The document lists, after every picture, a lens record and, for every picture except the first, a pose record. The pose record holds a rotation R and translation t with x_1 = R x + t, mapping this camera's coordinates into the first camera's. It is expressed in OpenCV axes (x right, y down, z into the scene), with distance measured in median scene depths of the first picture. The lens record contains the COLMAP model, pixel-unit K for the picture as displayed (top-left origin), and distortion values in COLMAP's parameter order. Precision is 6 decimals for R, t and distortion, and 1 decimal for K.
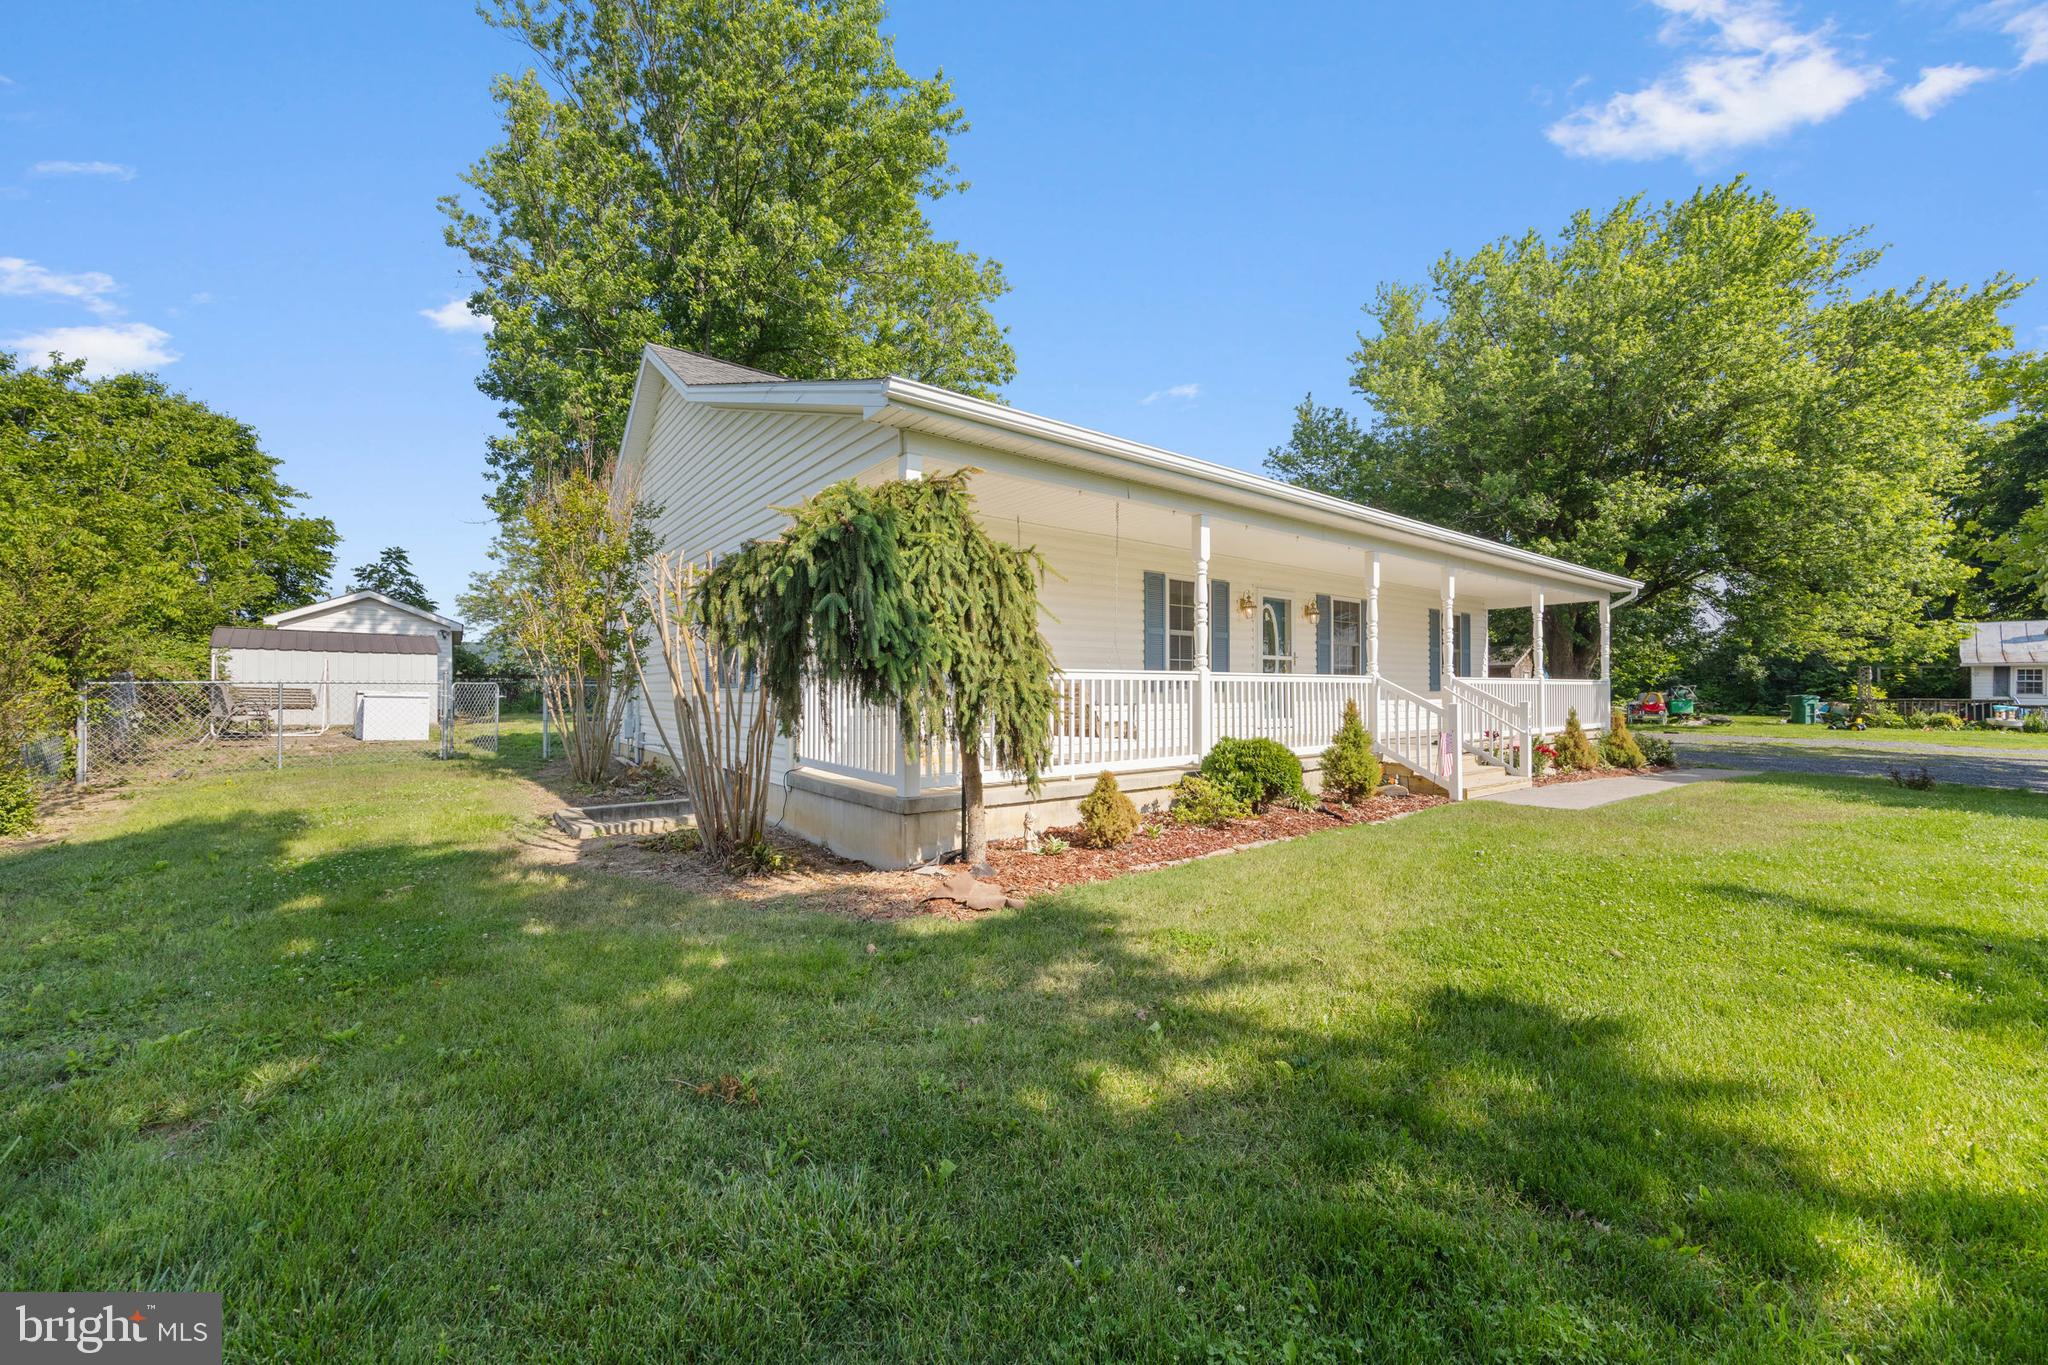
lens RADIAL K [[779.0, 0, 1030.6], [0, 779.0, 684.8], [0, 0, 1]] dist [-0.002585, 0.000231]
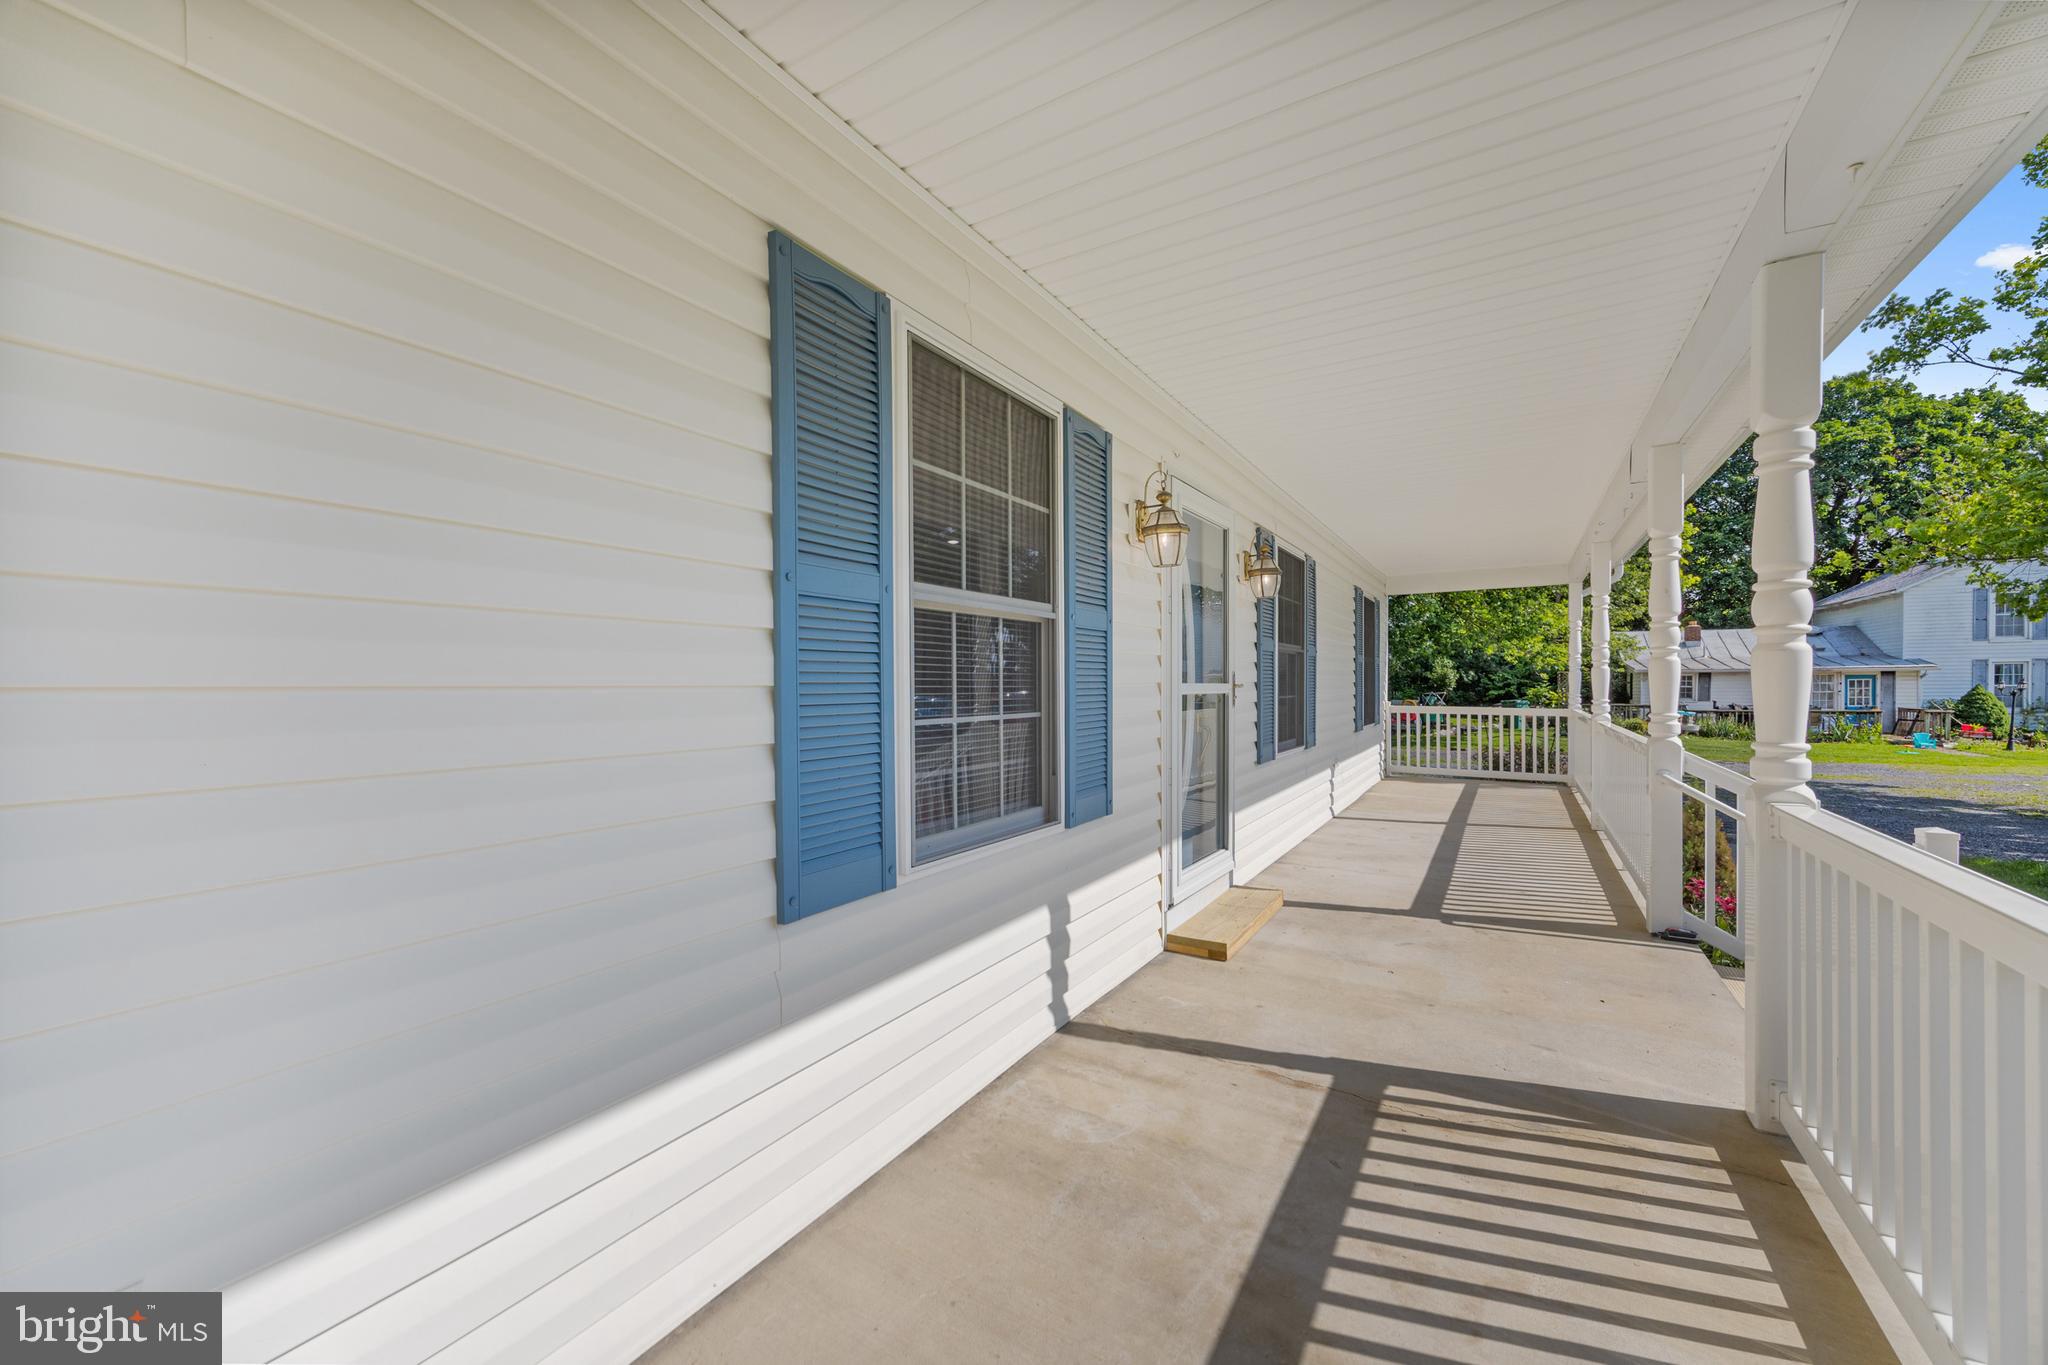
lens RADIAL K [[779.0, 0, 1029.7], [0, 779.0, 677.9], [0, 0, 1]] dist [-0.002585, 0.000231]
pose [[0.933268, -0.002600, 0.359172, 0.138365], [0.003408, 0.999993, -0.001618, -0.047053], [-0.359165, 0.002734, 0.933270, 0.826817]]
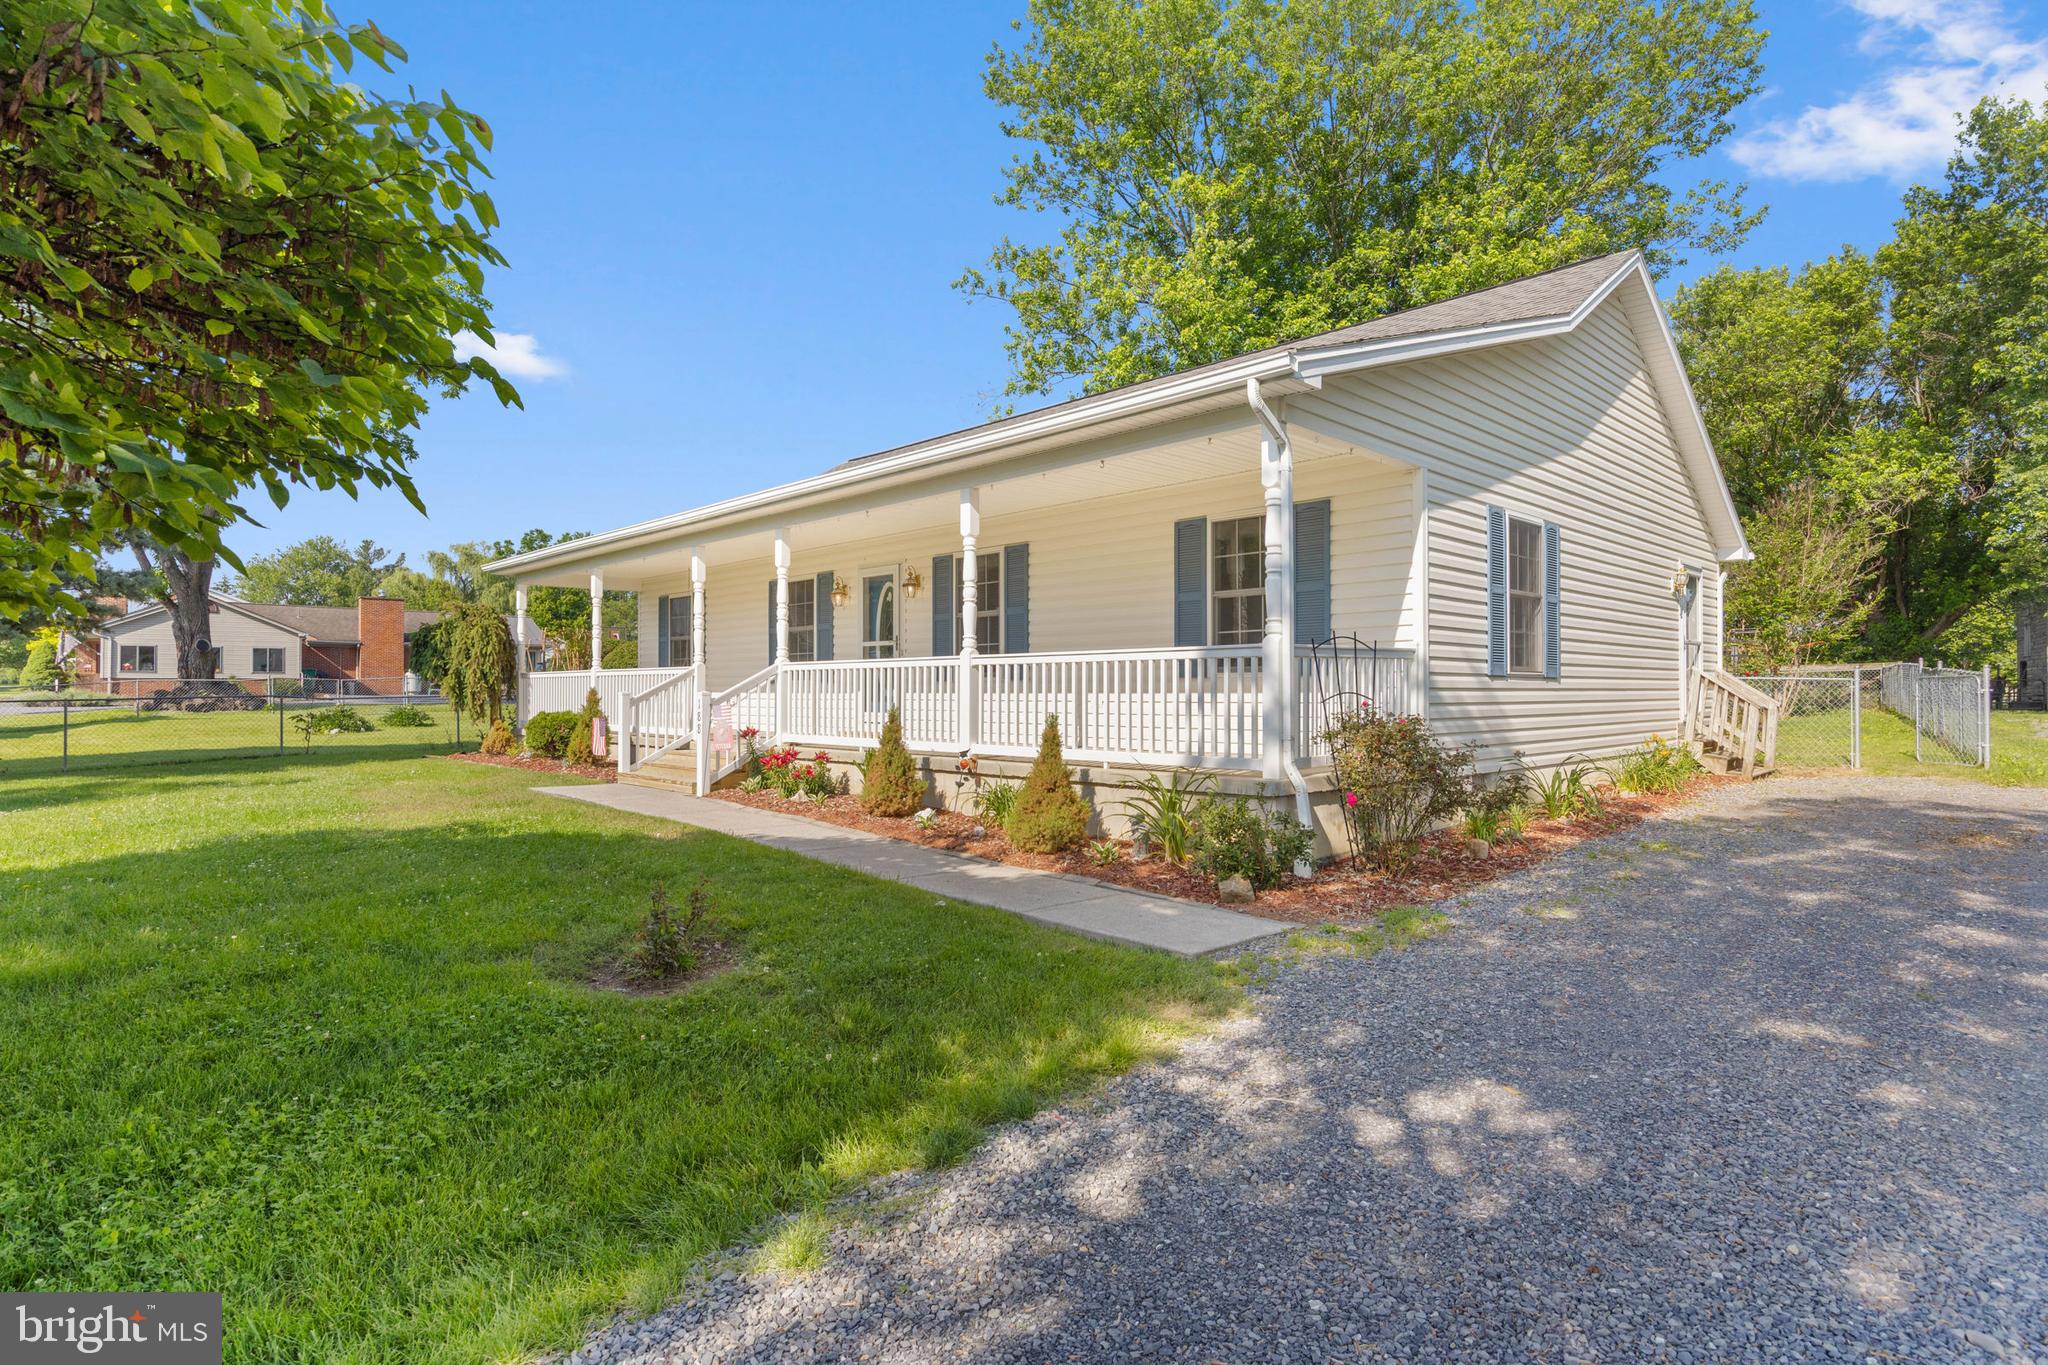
lens RADIAL K [[1043.0, 0, 1034.9], [0, 1043.0, 684.4], [0, 0, 1]] dist [-0.004667, -0.001127]
pose [[0.122074, -0.007102, -0.992496, 1.147230], [0.008858, 0.999942, -0.006065, 0.018265], [0.992481, -0.008051, 0.122130, 0.746498]]
